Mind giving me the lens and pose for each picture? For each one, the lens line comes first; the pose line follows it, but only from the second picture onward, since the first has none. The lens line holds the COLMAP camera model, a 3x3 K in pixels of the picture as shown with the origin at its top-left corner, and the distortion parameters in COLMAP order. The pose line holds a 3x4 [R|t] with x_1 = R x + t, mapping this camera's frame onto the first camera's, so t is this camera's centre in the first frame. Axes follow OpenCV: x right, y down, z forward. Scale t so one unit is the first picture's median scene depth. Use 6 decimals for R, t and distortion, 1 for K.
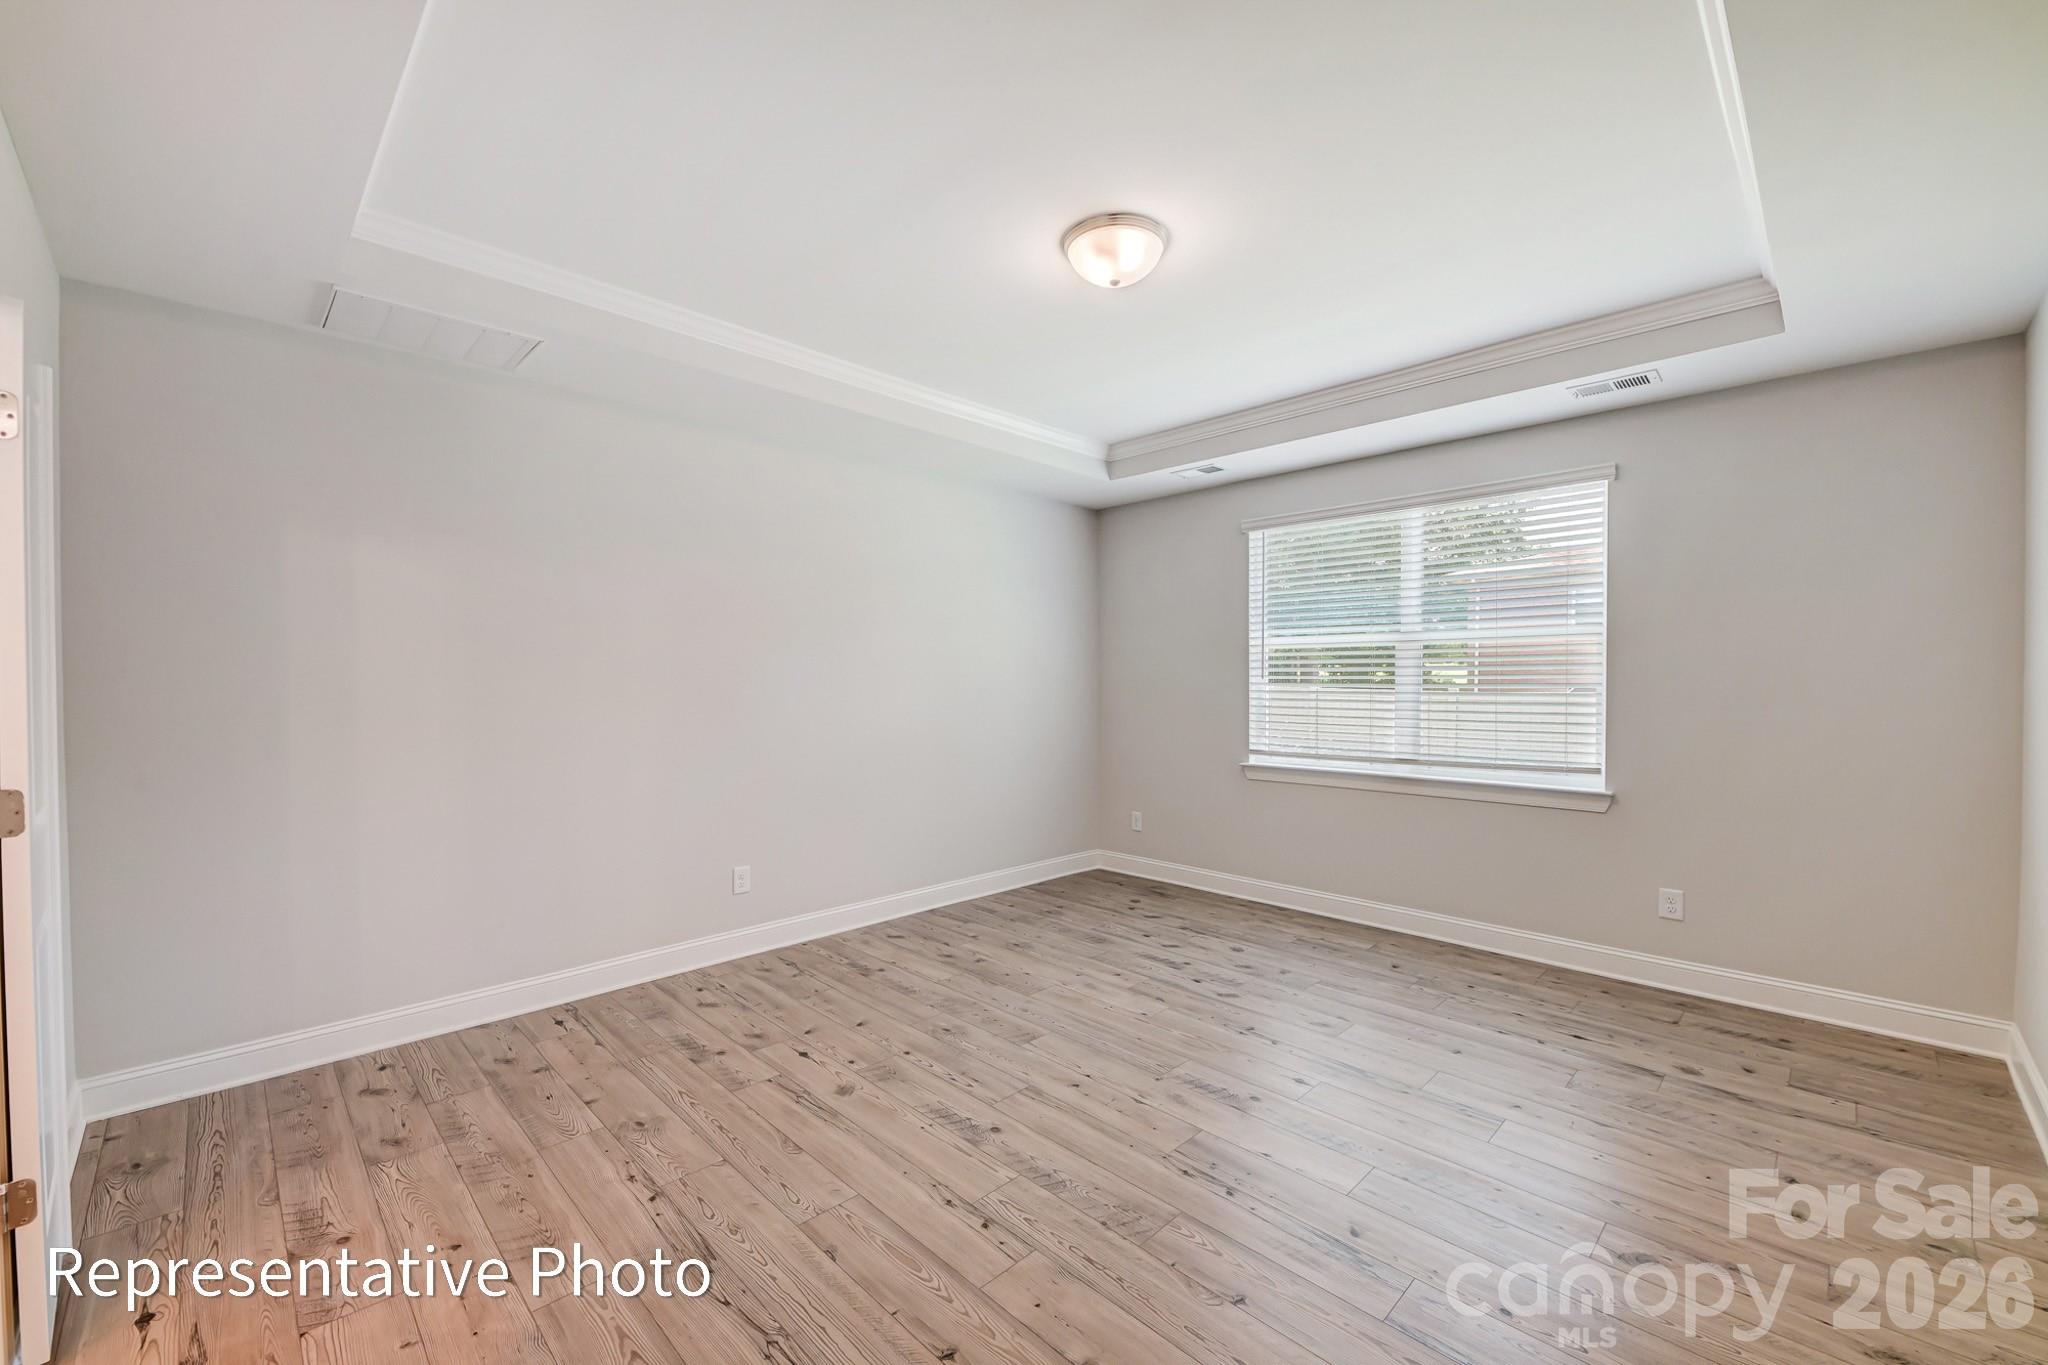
lens RADIAL K [[812.7, 0, 1025.4], [0, 812.7, 694.8], [0, 0, 1]] dist [0.016156, -0.009542]
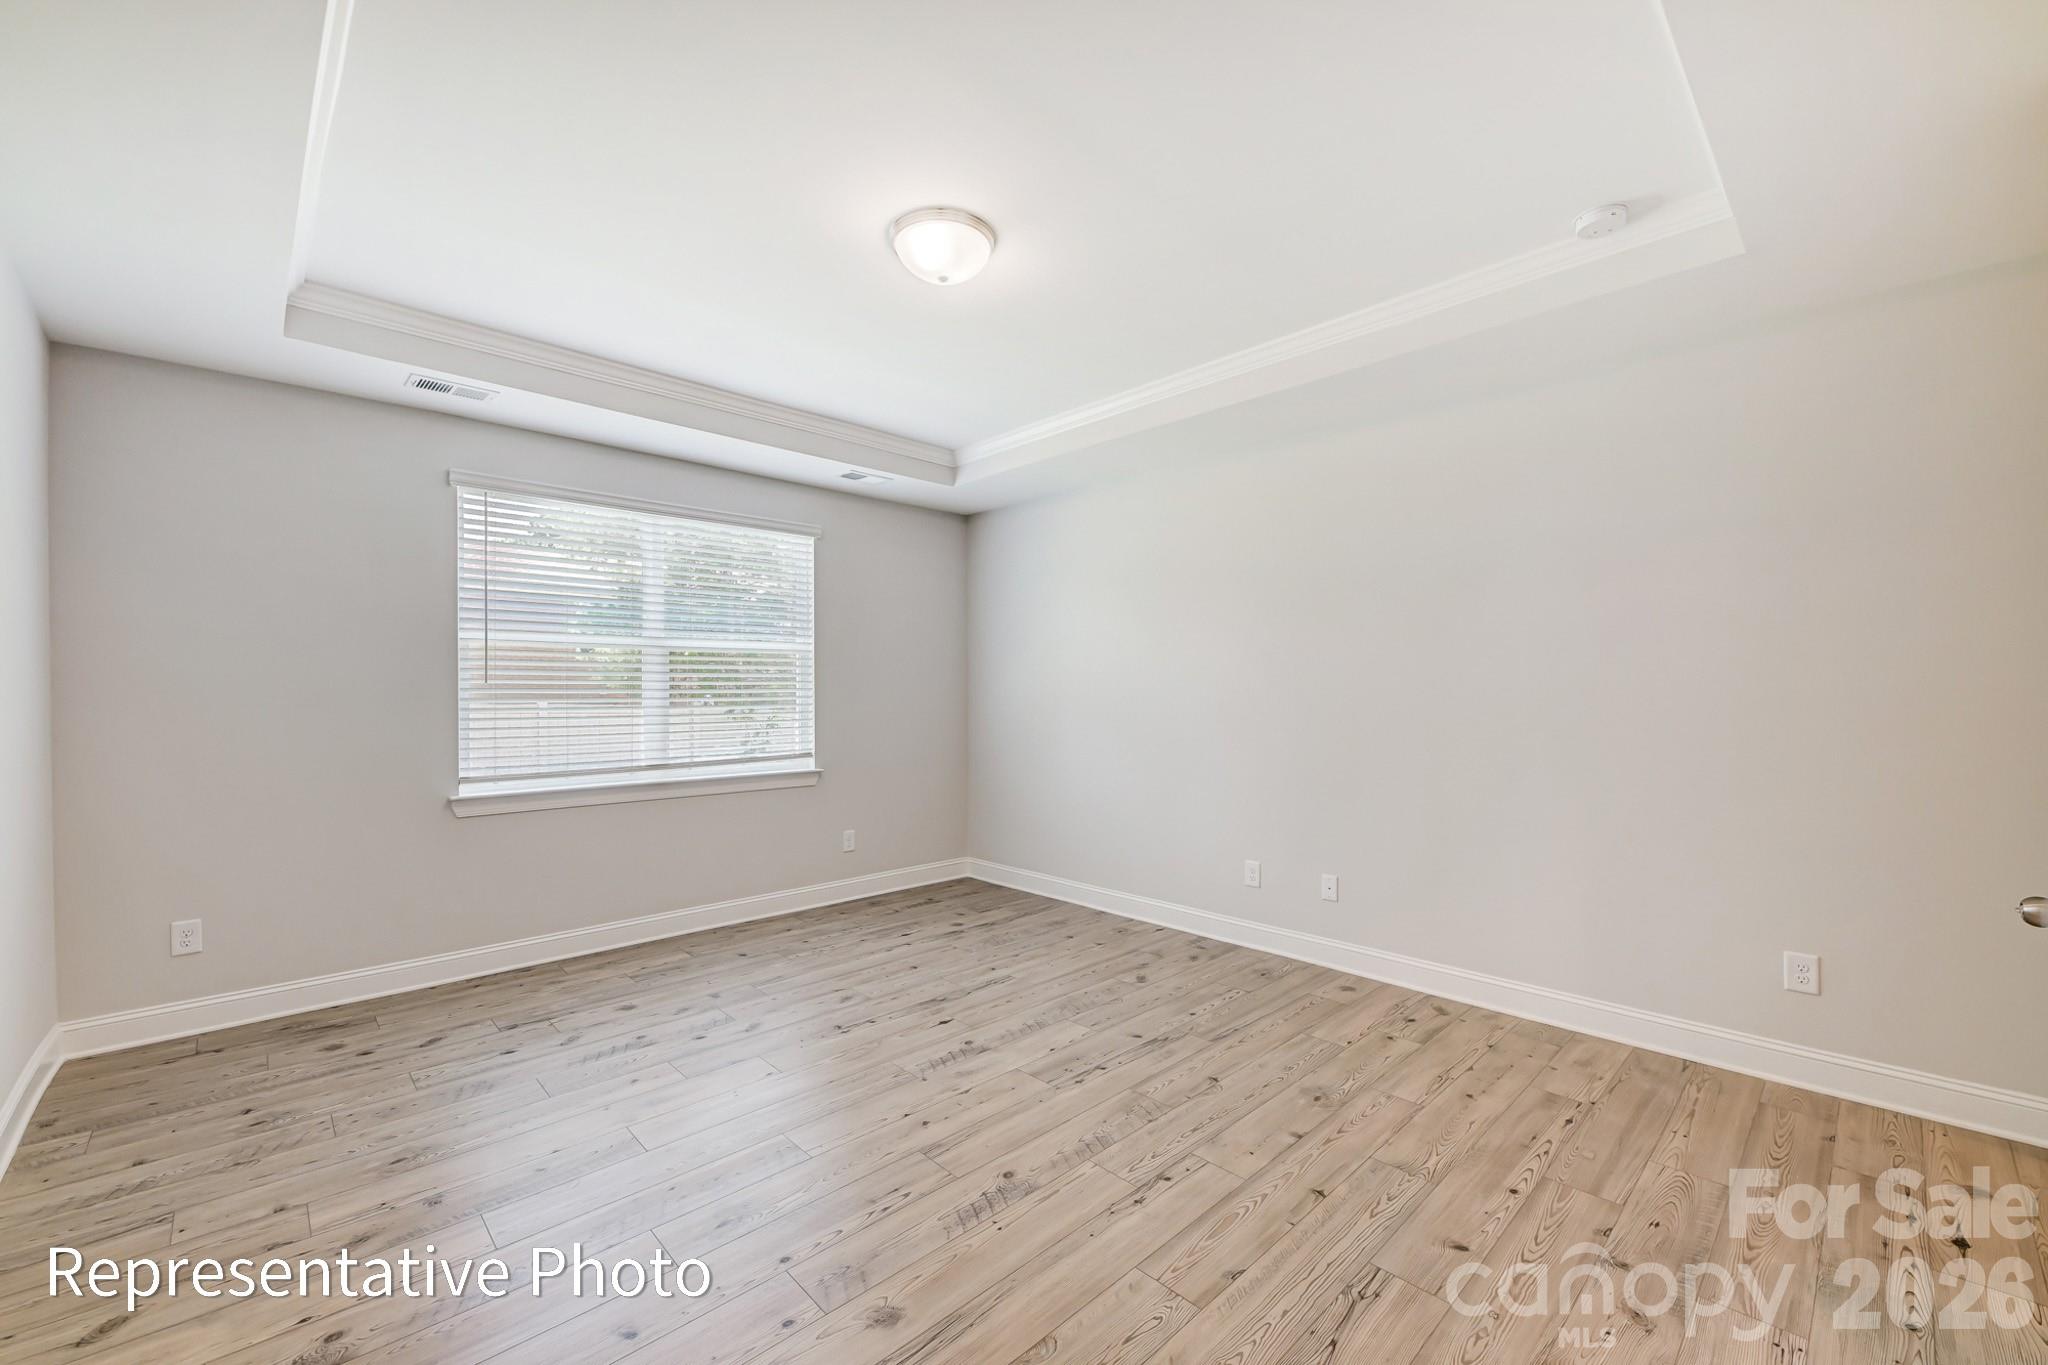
lens RADIAL K [[812.7, 0, 1025.4], [0, 812.7, 694.8], [0, 0, 1]] dist [0.016156, -0.009542]
pose [[0.022217, -0.003417, 0.999747, -0.655043], [0.018391, 0.999826, 0.003008, -0.001739], [-0.999584, 0.018320, 0.022276, 0.662398]]
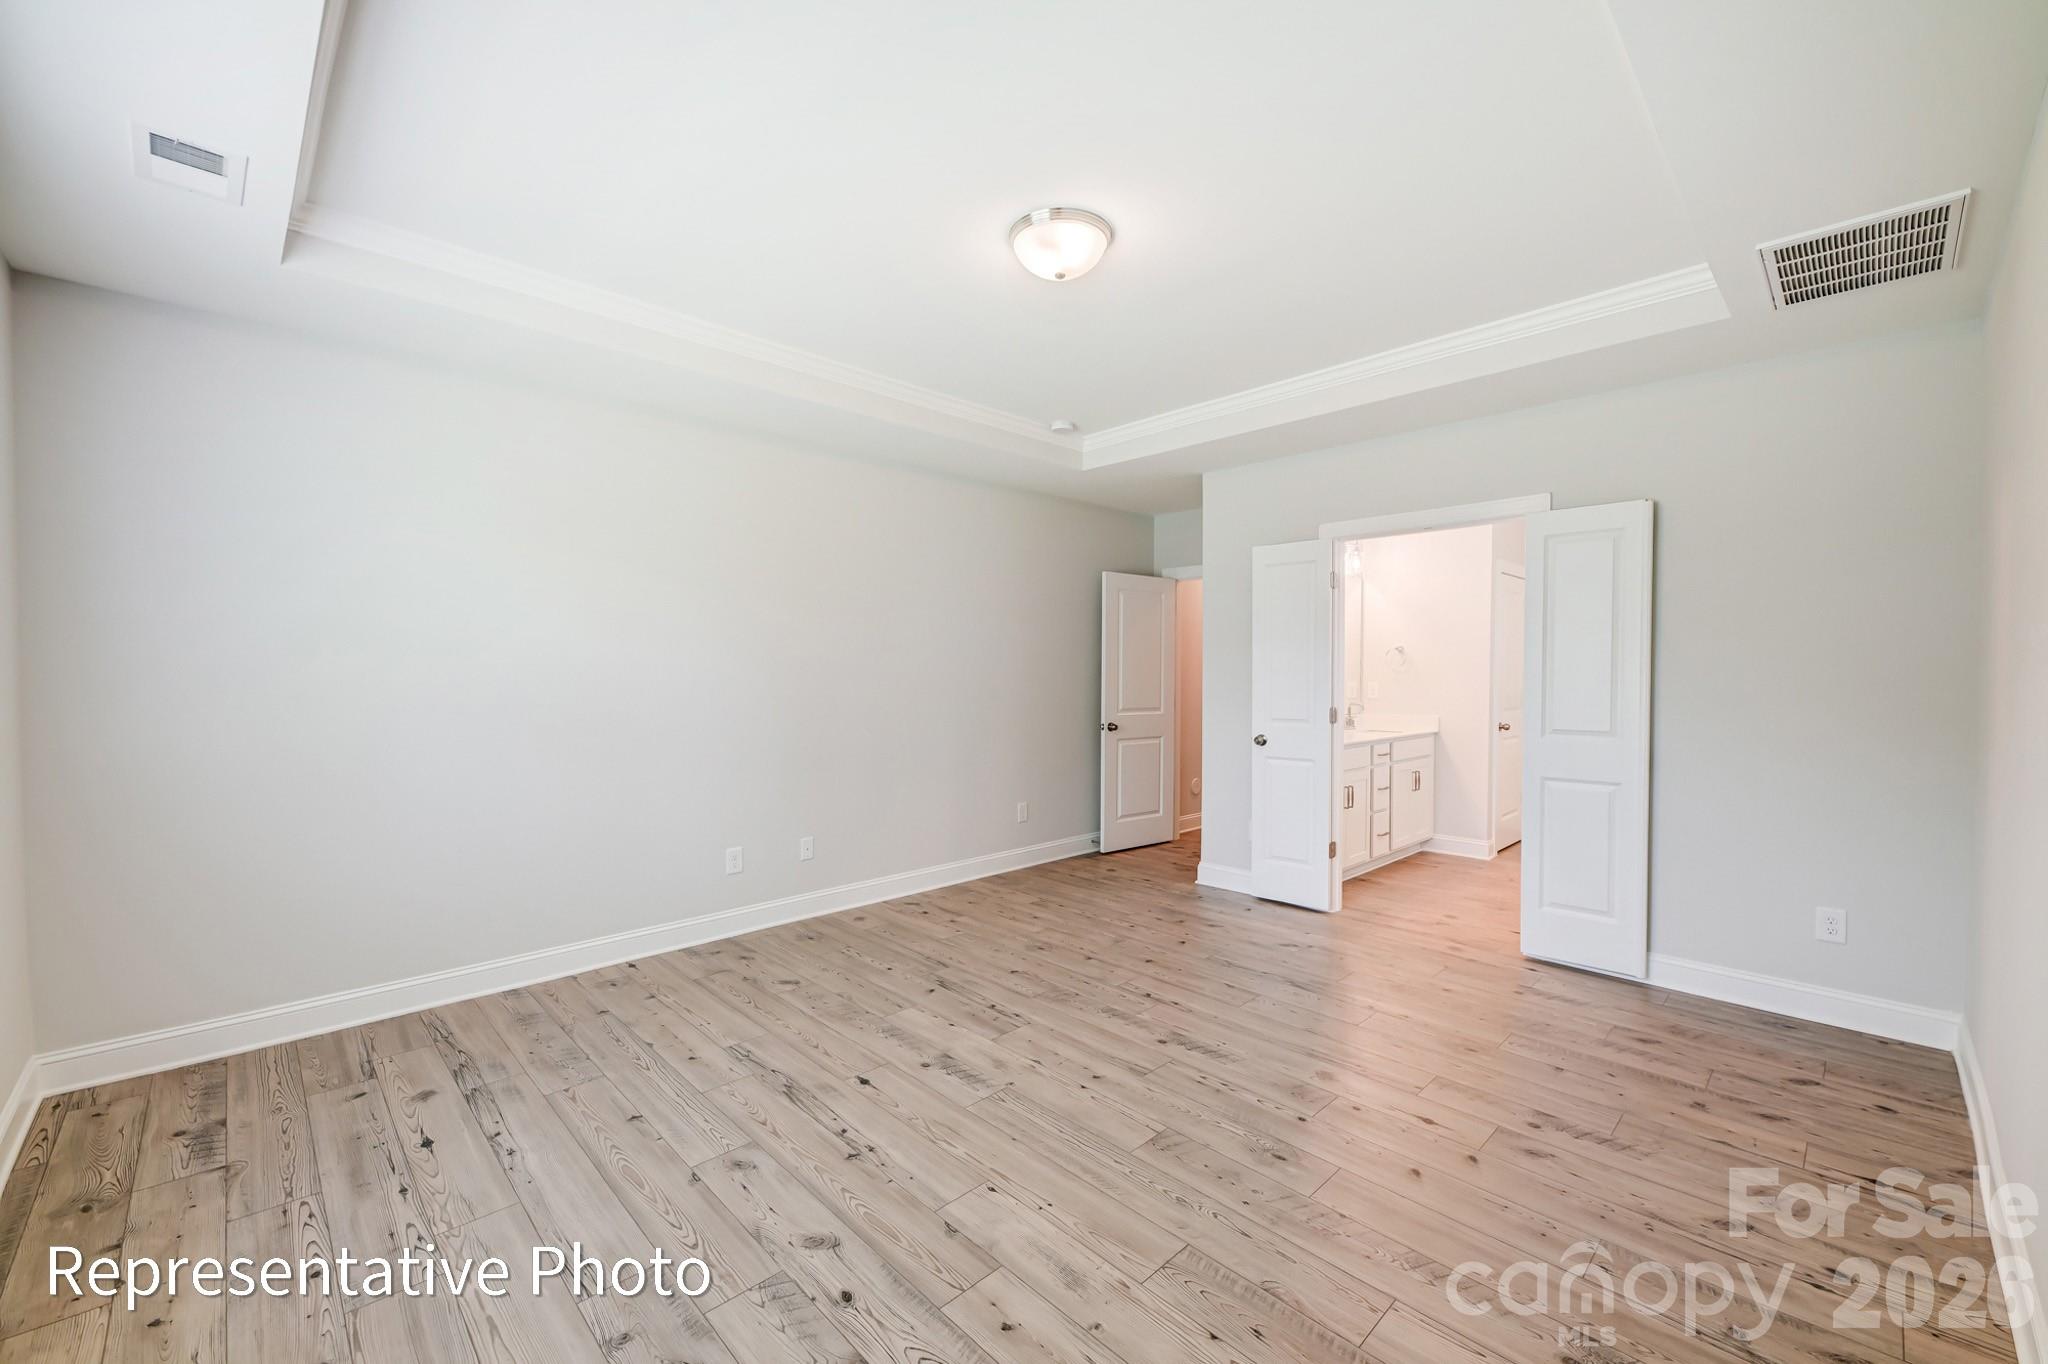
lens RADIAL K [[817.7, 0, 1025.9], [0, 817.7, 690.7], [0, 0, 1]] dist [0.013642, -0.008424]
pose [[-0.999920, -0.000526, 0.012610, 0.104175], [-0.000010, 0.999163, 0.040908, -0.023489], [-0.012621, 0.040905, -0.999083, 1.525129]]
